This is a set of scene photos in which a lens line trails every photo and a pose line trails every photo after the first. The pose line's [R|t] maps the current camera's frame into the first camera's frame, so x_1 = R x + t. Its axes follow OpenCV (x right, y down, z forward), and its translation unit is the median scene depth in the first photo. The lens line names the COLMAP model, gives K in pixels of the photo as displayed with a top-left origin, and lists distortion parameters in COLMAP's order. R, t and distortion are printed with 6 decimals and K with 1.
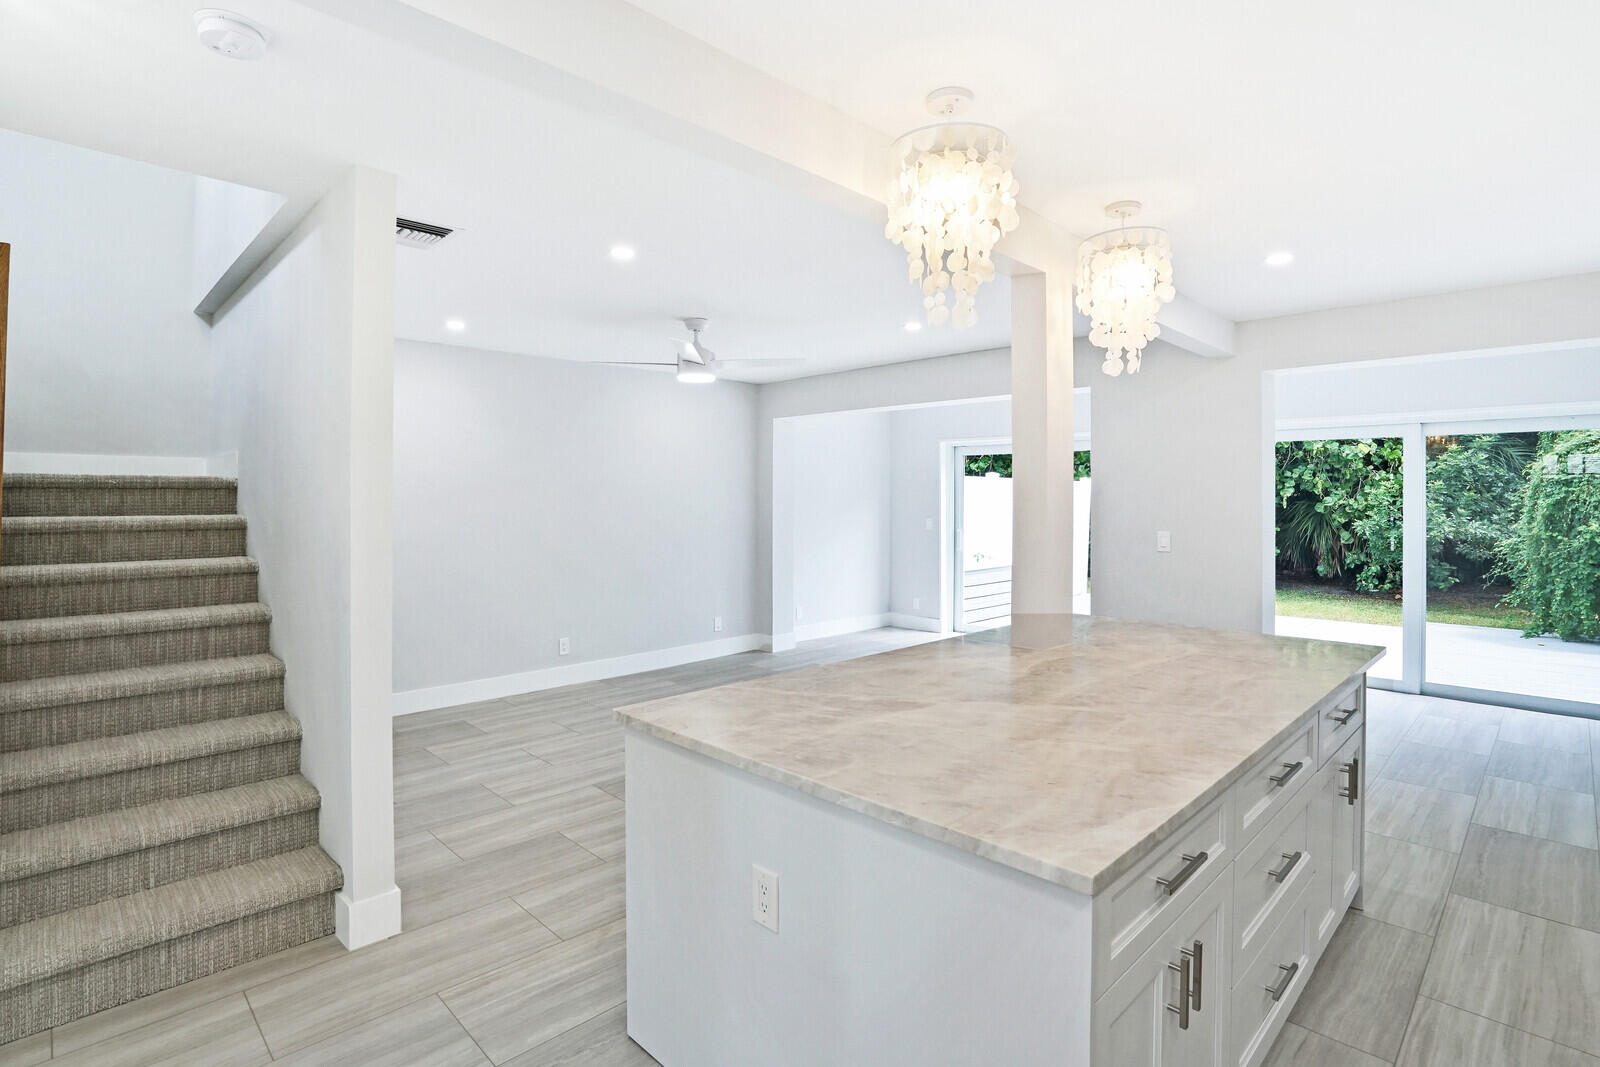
lens RADIAL K [[784.6, 0, 800.0], [0, 784.6, 533.5], [0, 0, 1]] dist [-0.068571, 0.034382]
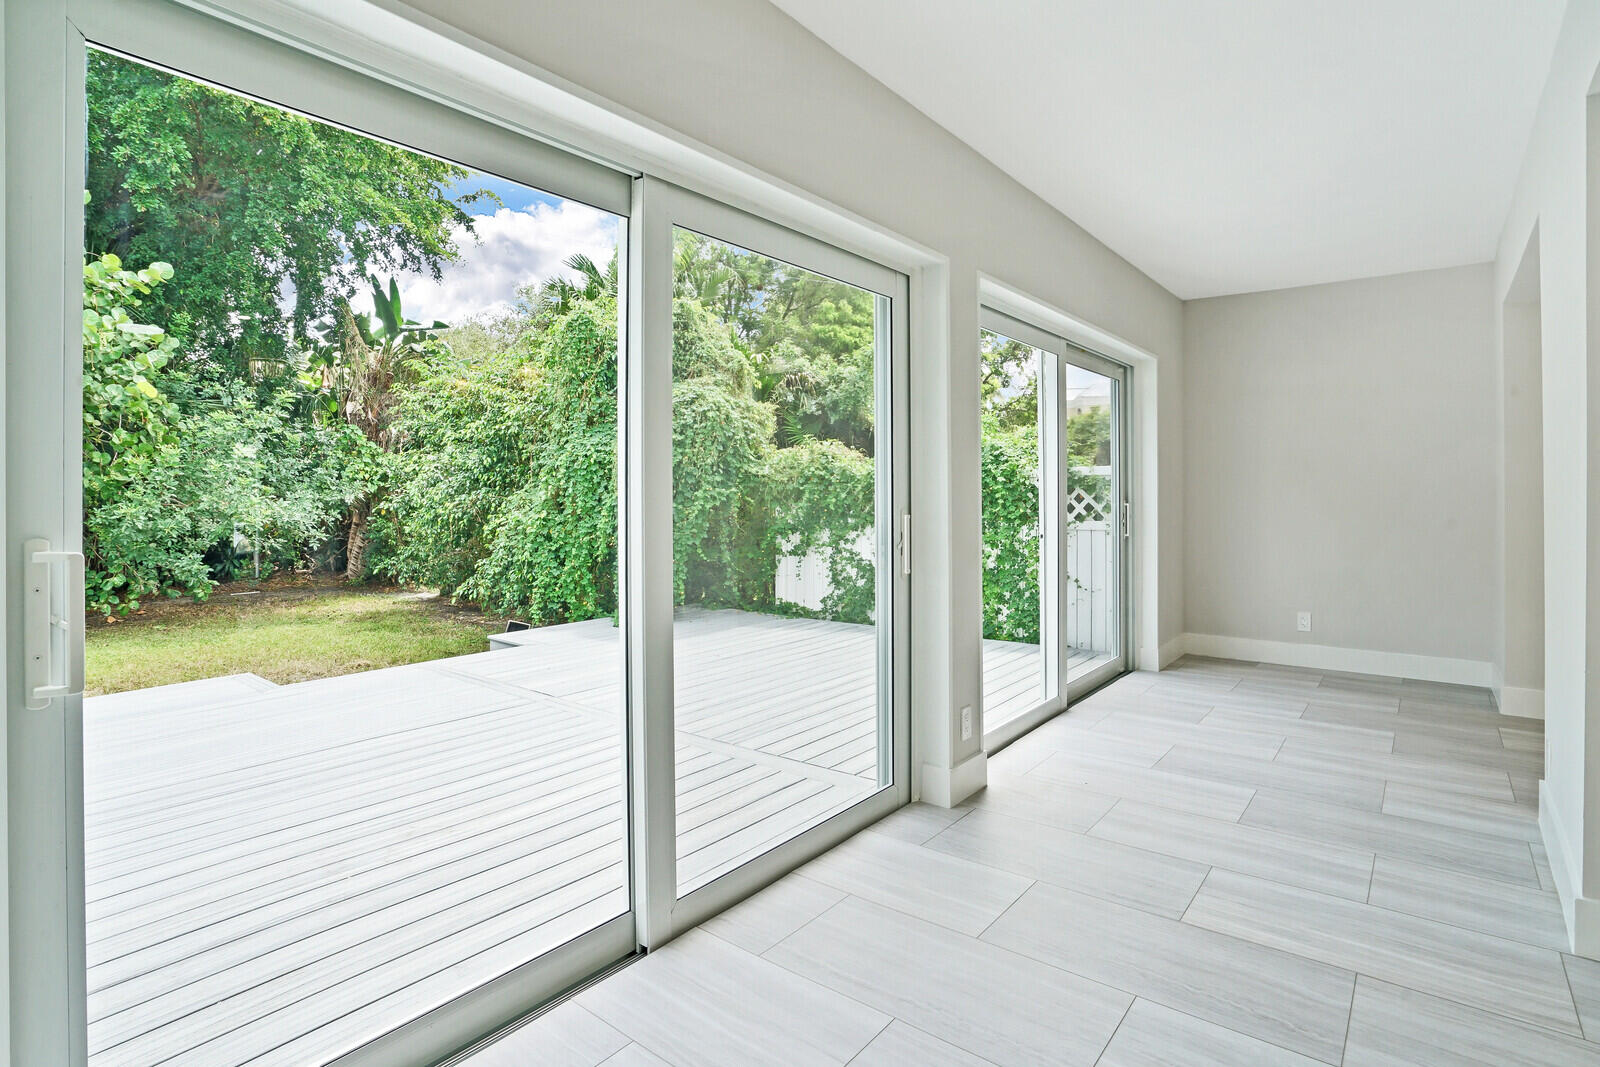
lens RADIAL K [[793.7, 0, 799.0], [0, 793.7, 492.1], [0, 0, 1]] dist [-0.030980, 0.008018]
pose [[-0.099516, -0.002565, 0.995033, 0.062615], [0.047109, 0.998863, 0.007286, -0.009548], [-0.993920, 0.047600, -0.099282, 0.943657]]
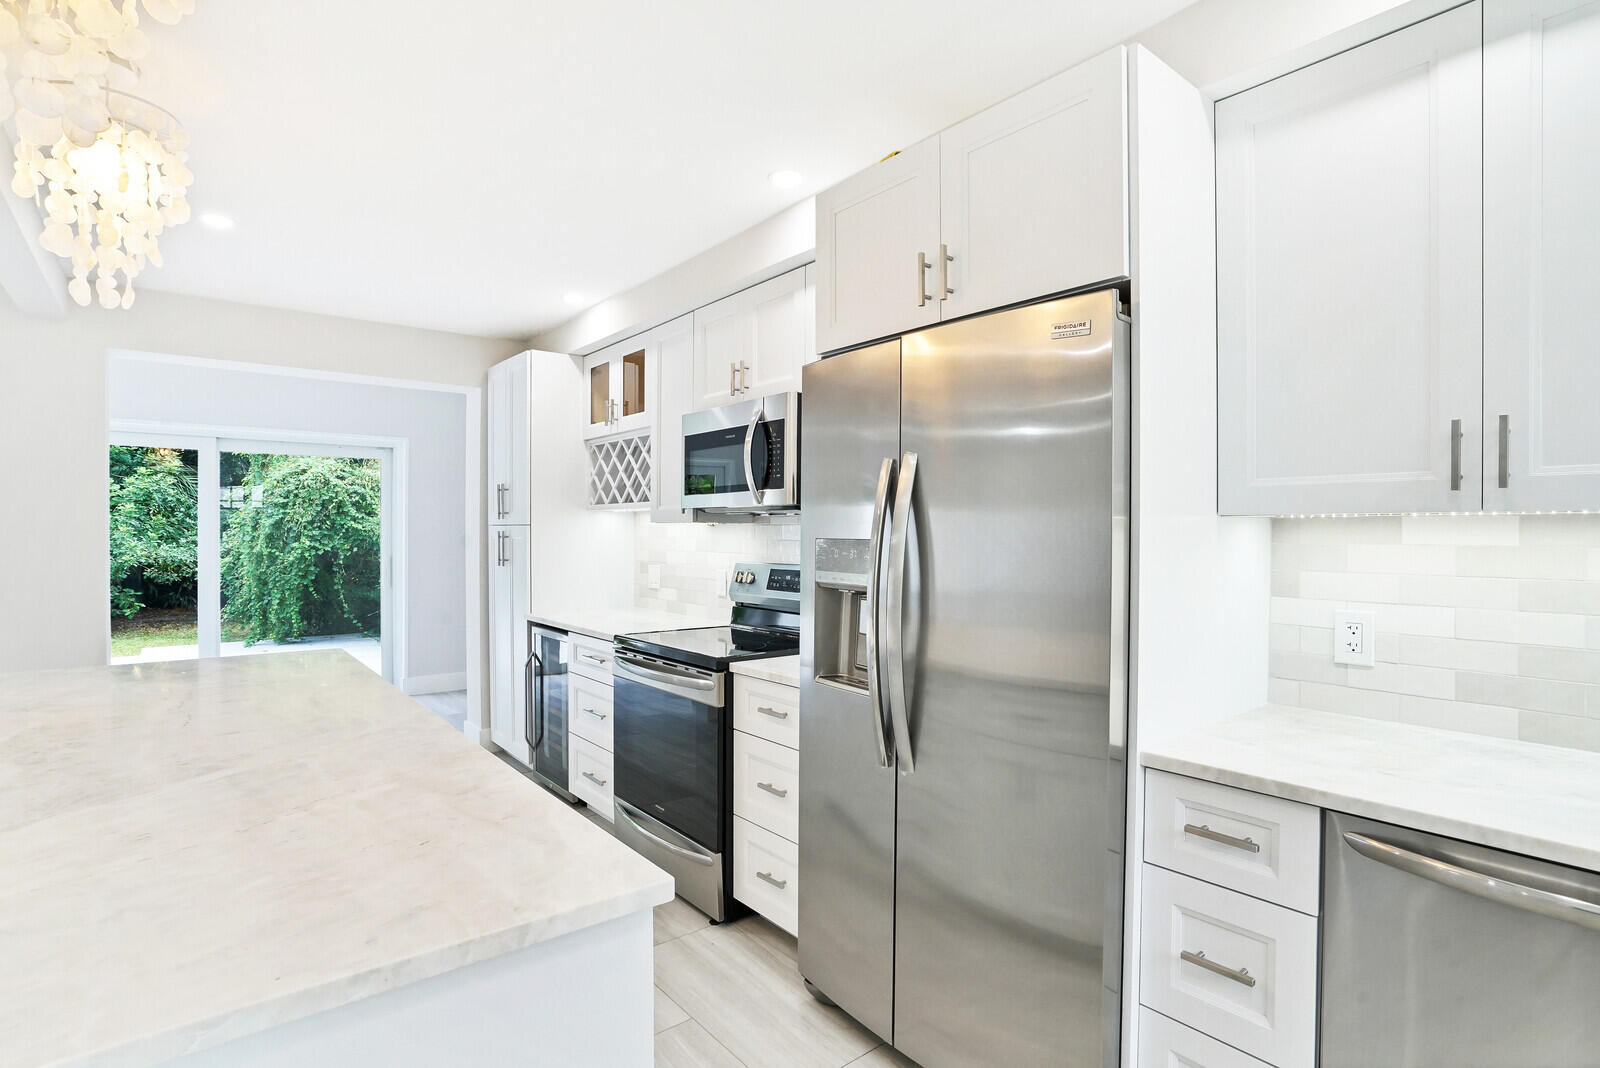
lens RADIAL K [[784.6, 0, 800.0], [0, 784.6, 534.0], [0, 0, 1]] dist [-0.068571, 0.034382]
pose [[0.106098, -0.005342, 0.994341, -0.062472], [0.041272, 0.999147, 0.000964, 0.007410], [-0.993499, 0.040936, 0.106228, 0.095693]]
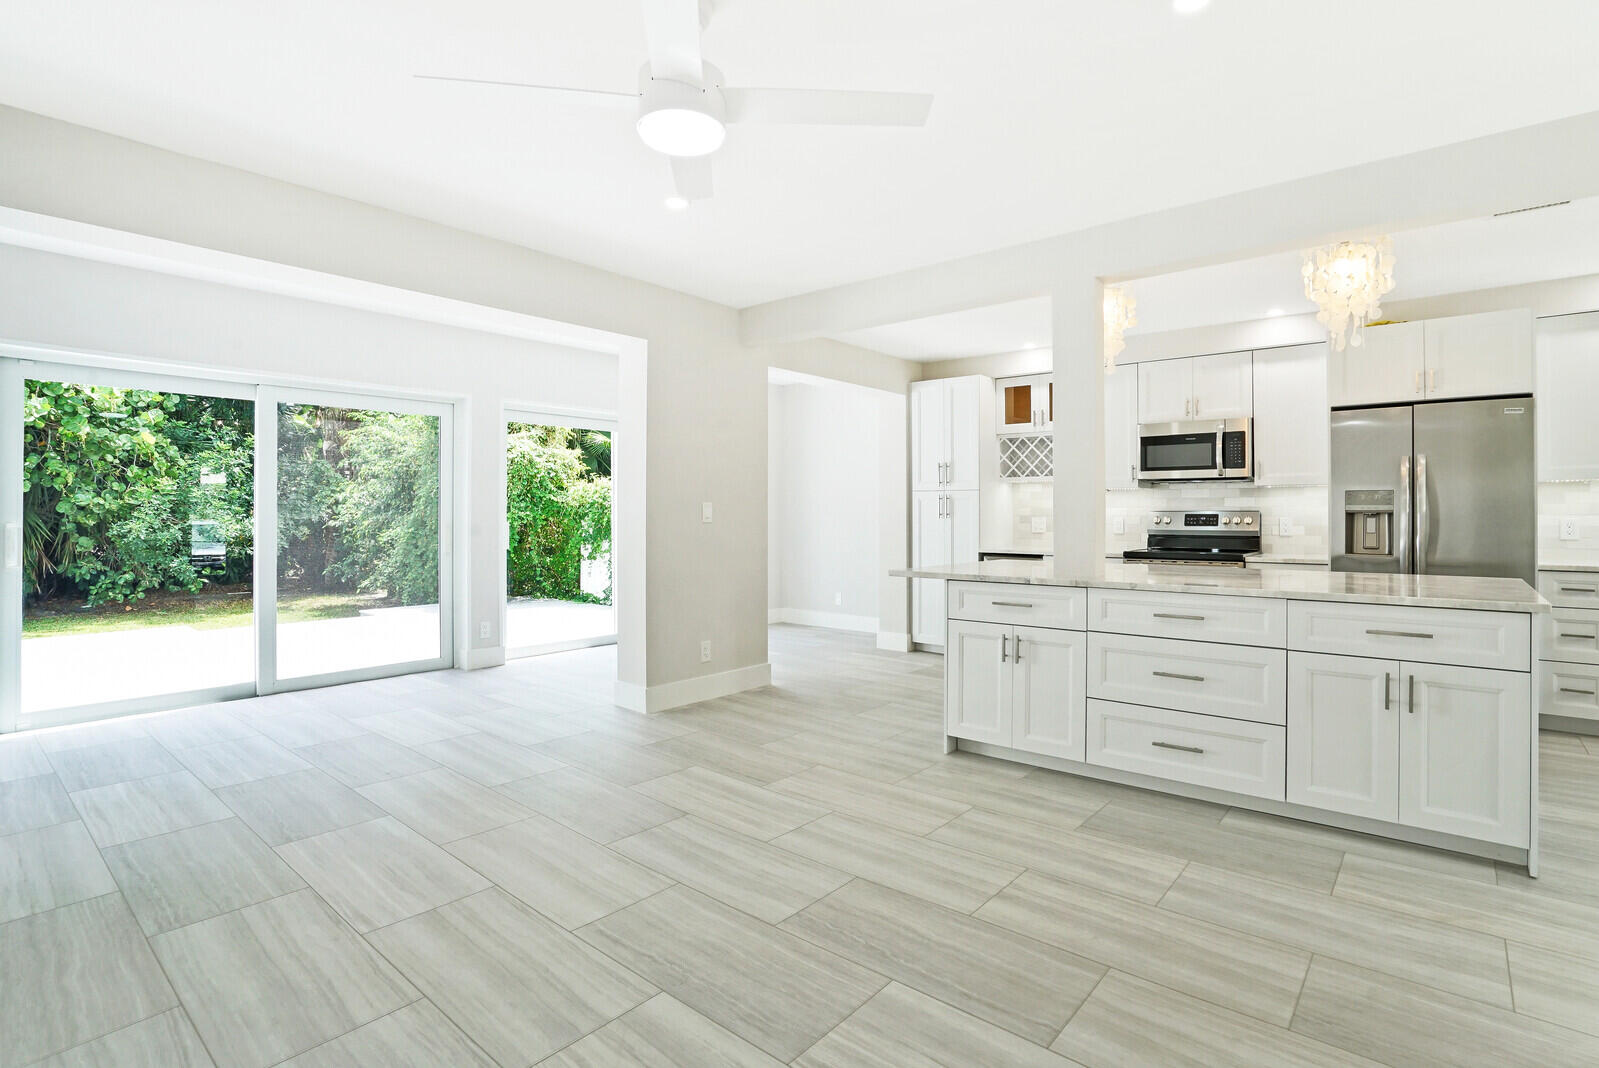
lens RADIAL K [[773.9, 0, 803.0], [0, 773.9, 508.0], [0, 0, 1]] dist [-0.025117, -0.000504]
pose [[-0.069107, 0.005885, 0.997592, -0.334733], [0.043024, 0.999070, -0.002913, 0.007097], [-0.996681, 0.042719, -0.069296, 0.559925]]
